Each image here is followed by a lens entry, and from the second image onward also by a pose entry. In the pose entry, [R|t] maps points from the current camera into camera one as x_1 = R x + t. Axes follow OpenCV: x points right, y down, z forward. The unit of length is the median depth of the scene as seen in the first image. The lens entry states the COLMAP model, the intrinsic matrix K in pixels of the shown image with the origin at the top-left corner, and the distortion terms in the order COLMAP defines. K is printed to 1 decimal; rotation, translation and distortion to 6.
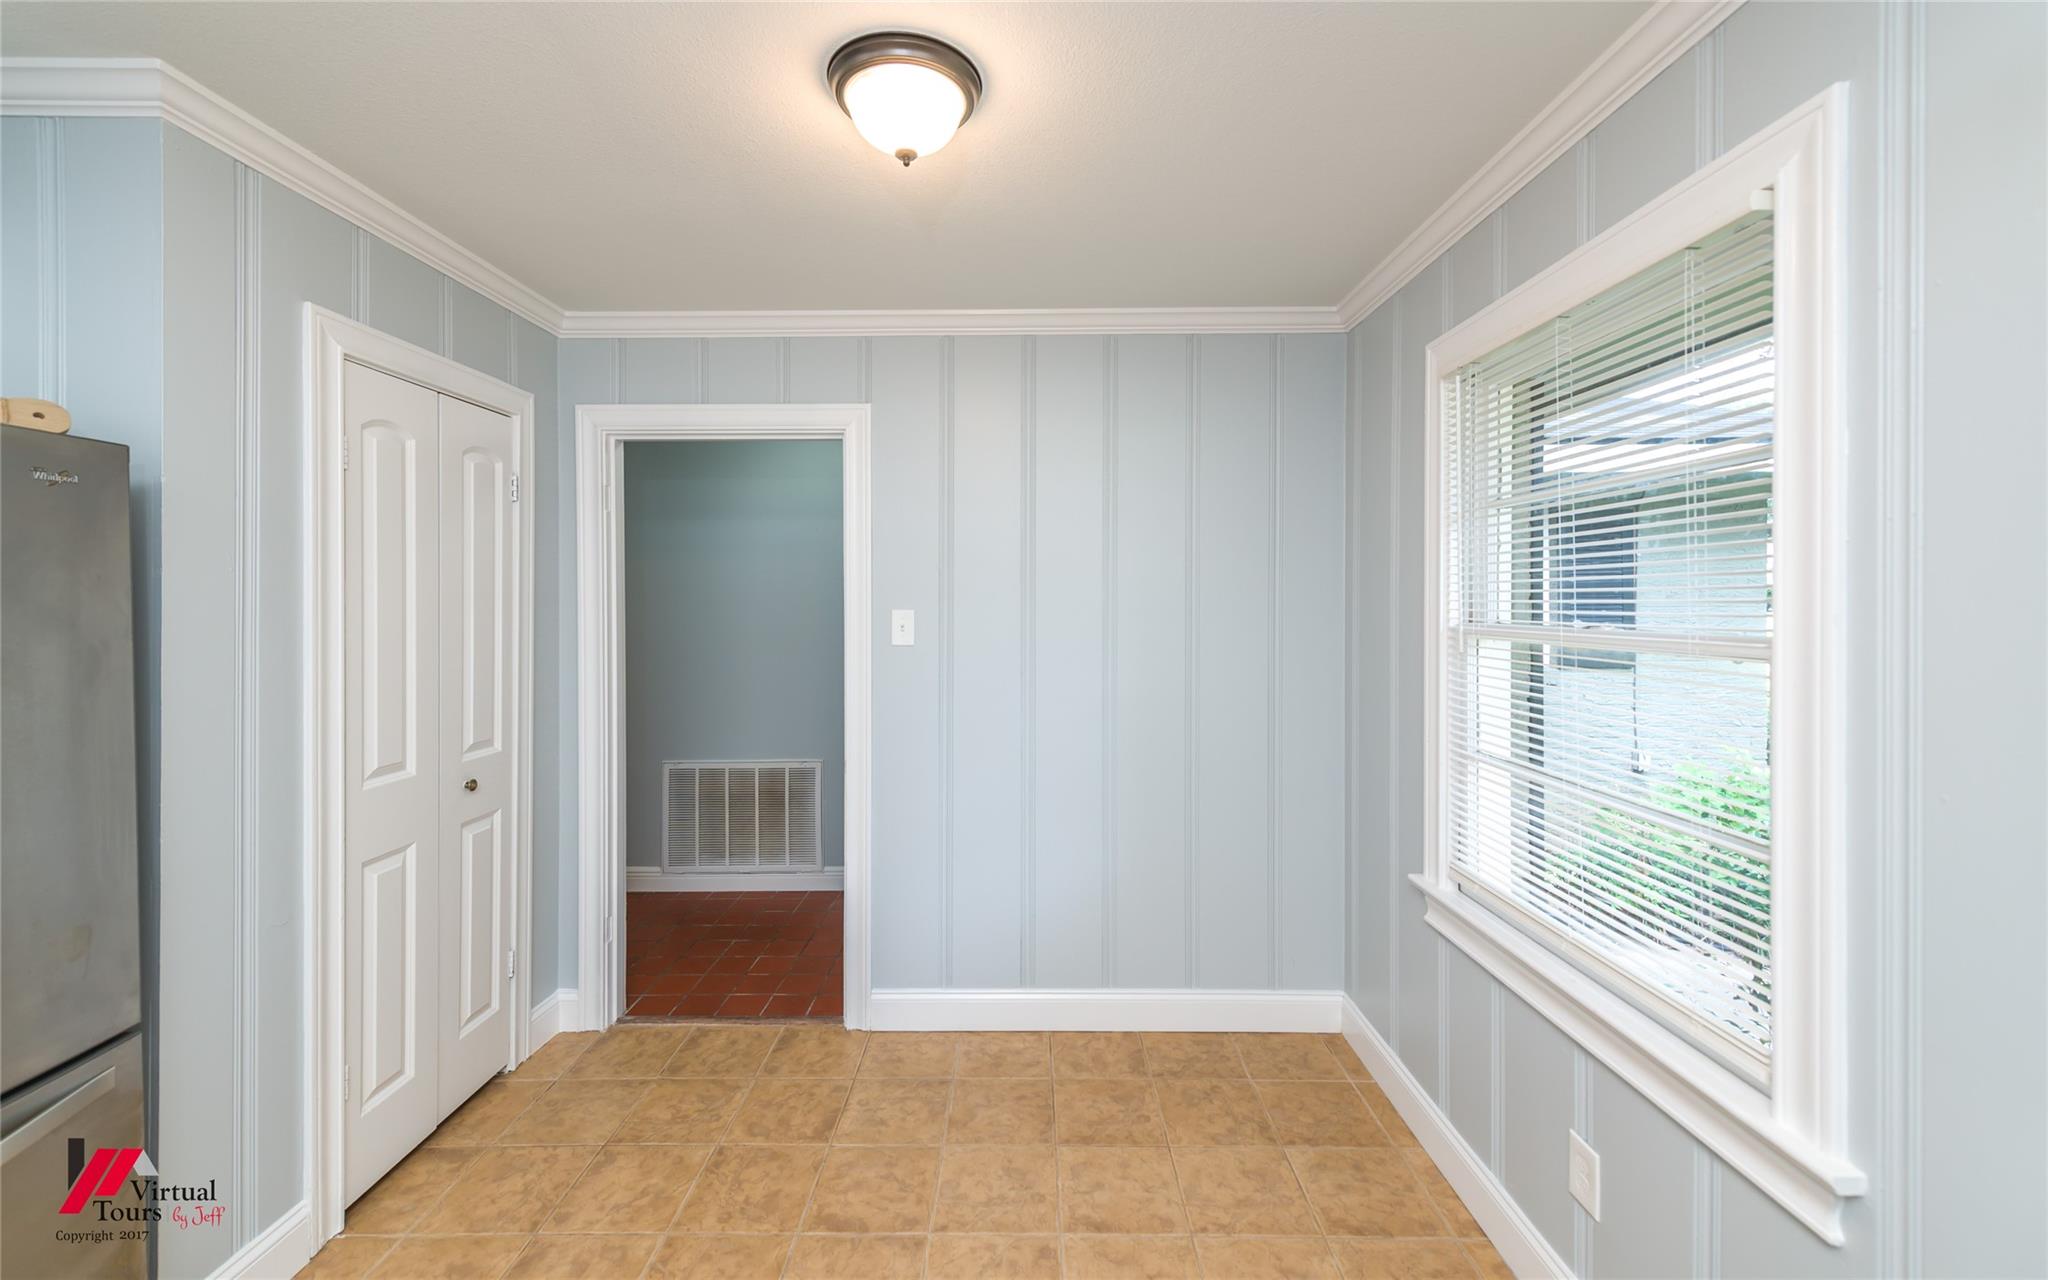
lens RADIAL K [[806.1, 0, 1023.1], [0, 806.1, 595.3], [0, 0, 1]] dist [0.010000, -0.000346]
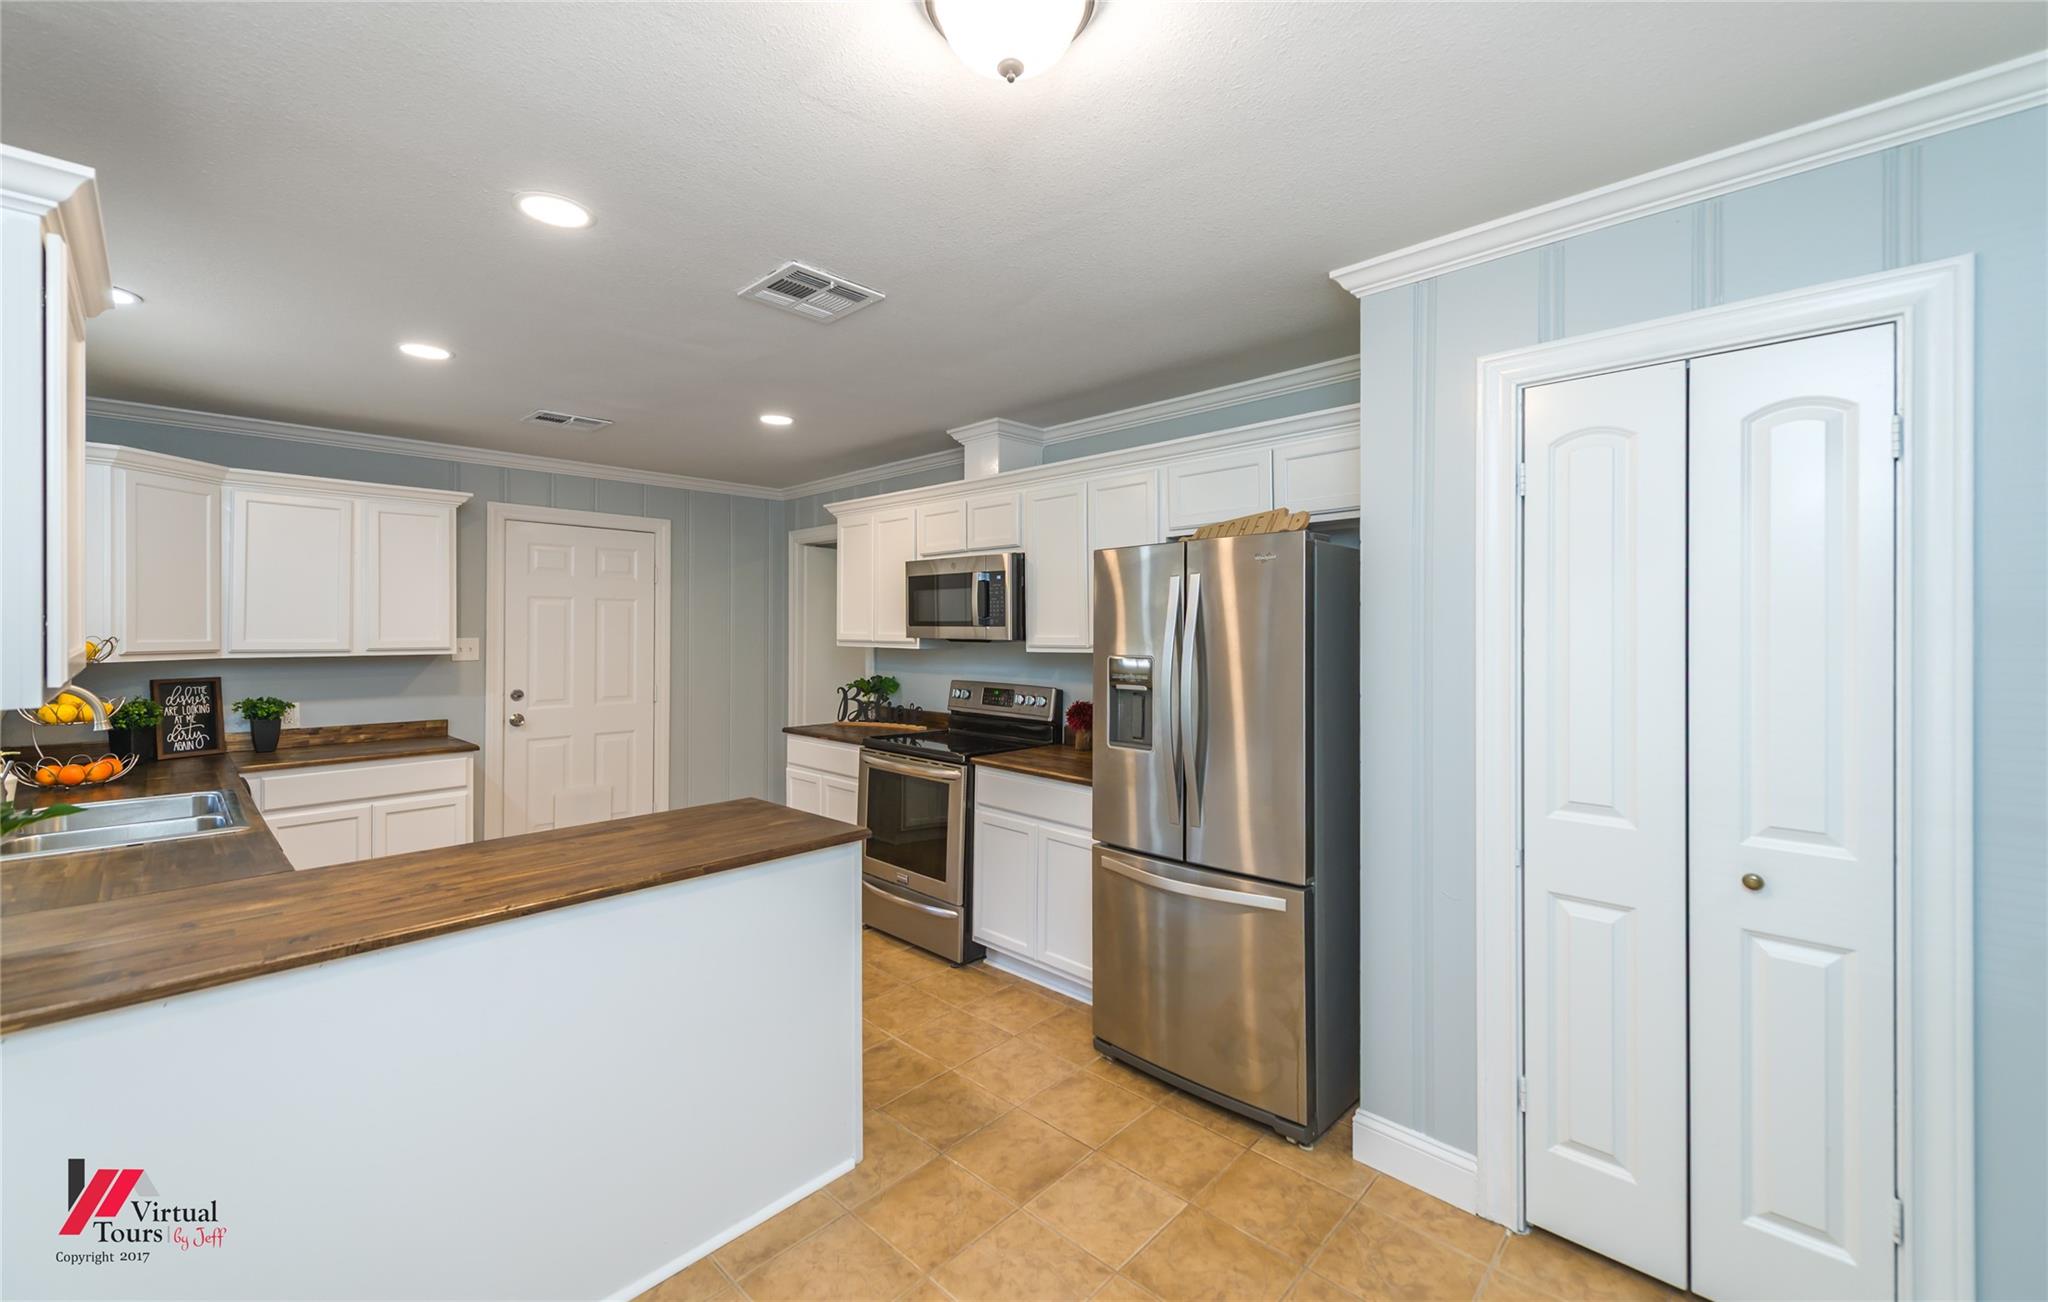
lens RADIAL K [[810.4, 0, 1028.6], [0, 810.4, 624.0], [0, 0, 1]] dist [0.016191, -0.000116]
pose [[-0.681315, -0.002729, -0.731985, 0.247590], [0.004524, 0.999958, -0.007939, 0.008426], [0.731976, -0.008721, -0.681275, 0.884030]]
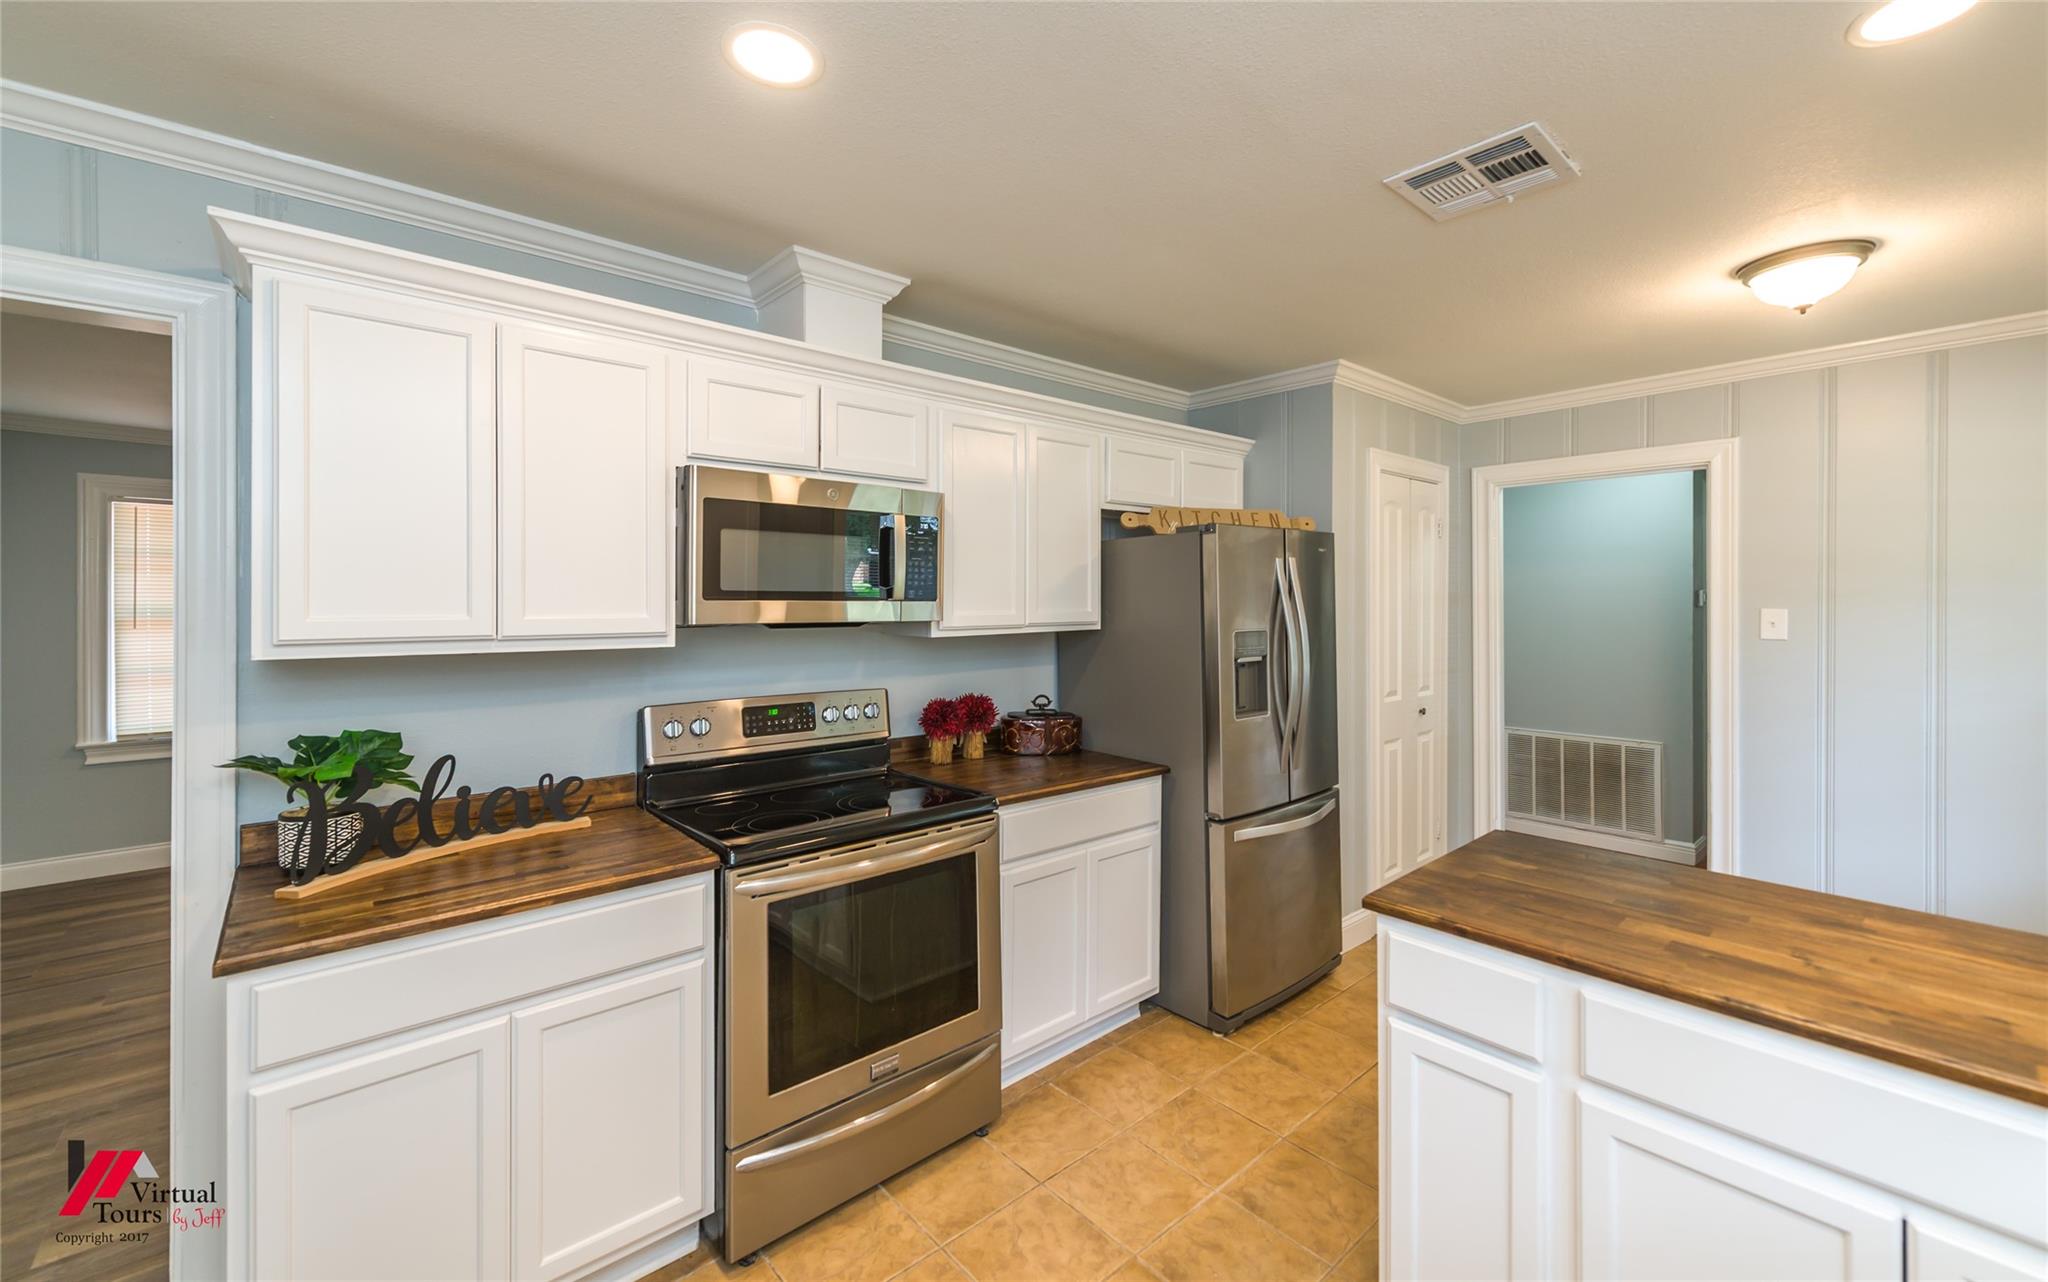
lens RADIAL K [[806.1, 0, 1023.1], [0, 806.1, 596.3], [0, 0, 1]] dist [0.010000, -0.000346]
pose [[0.658224, -0.000835, -0.752822, 0.023004], [0.002718, 0.999996, 0.001268, -0.004473], [0.752818, -0.002881, 0.658223, -0.622004]]
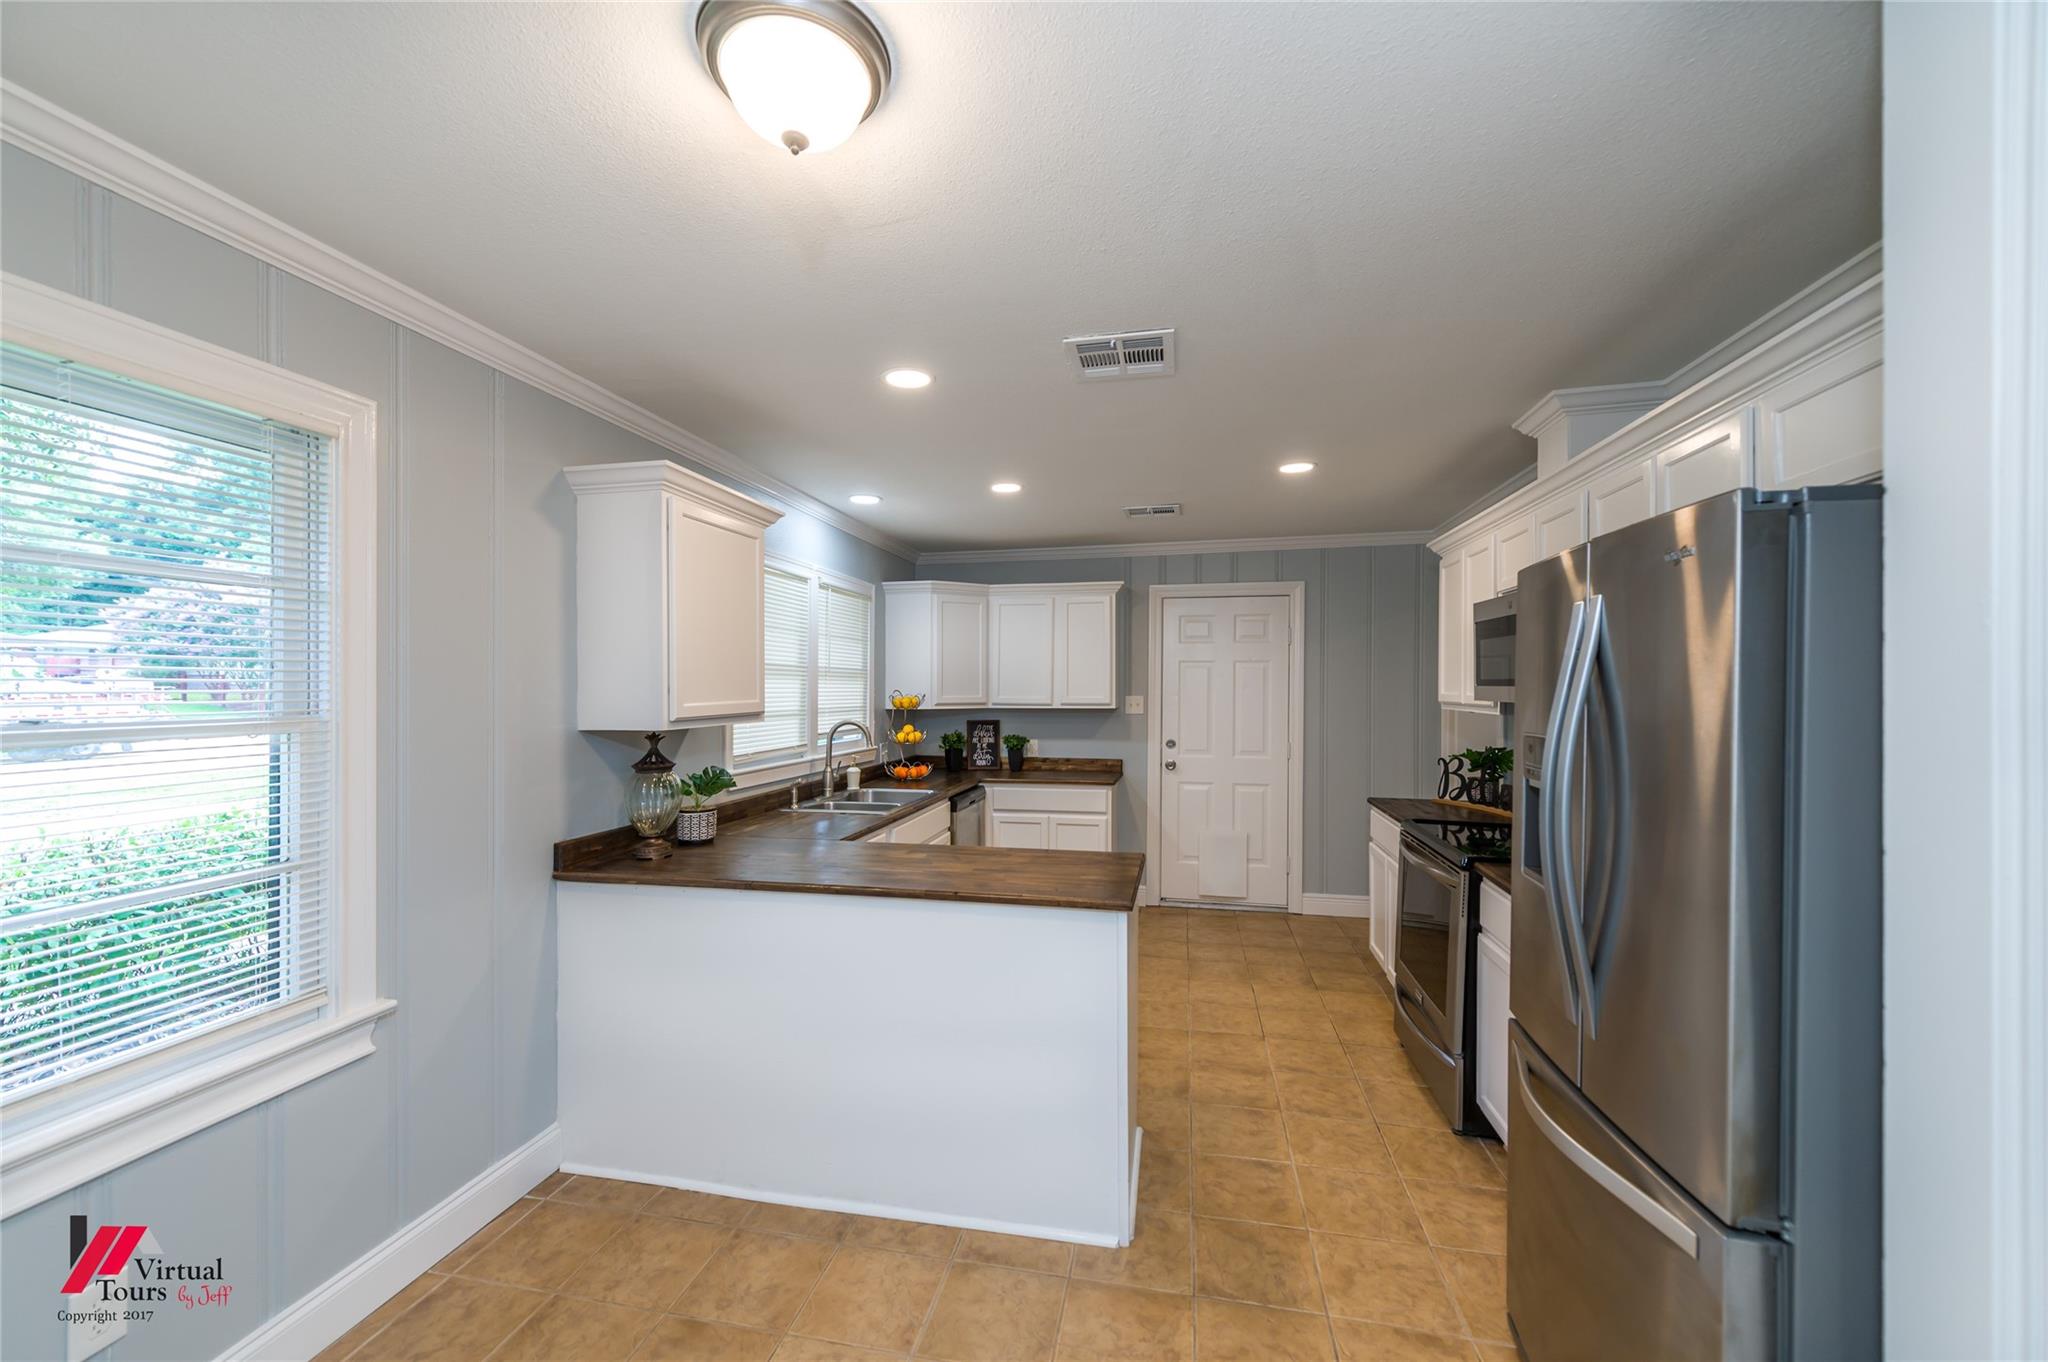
lens RADIAL K [[809.5, 0, 1024.0], [0, 809.5, 681.0], [0, 0, 1]] dist [0.023667, 0.000020]
pose [[-0.981880, 0.004321, 0.189455, -0.304116], [0.001952, 0.999918, -0.012689, 0.006180], [-0.189494, -0.012089, -0.981807, 0.998408]]
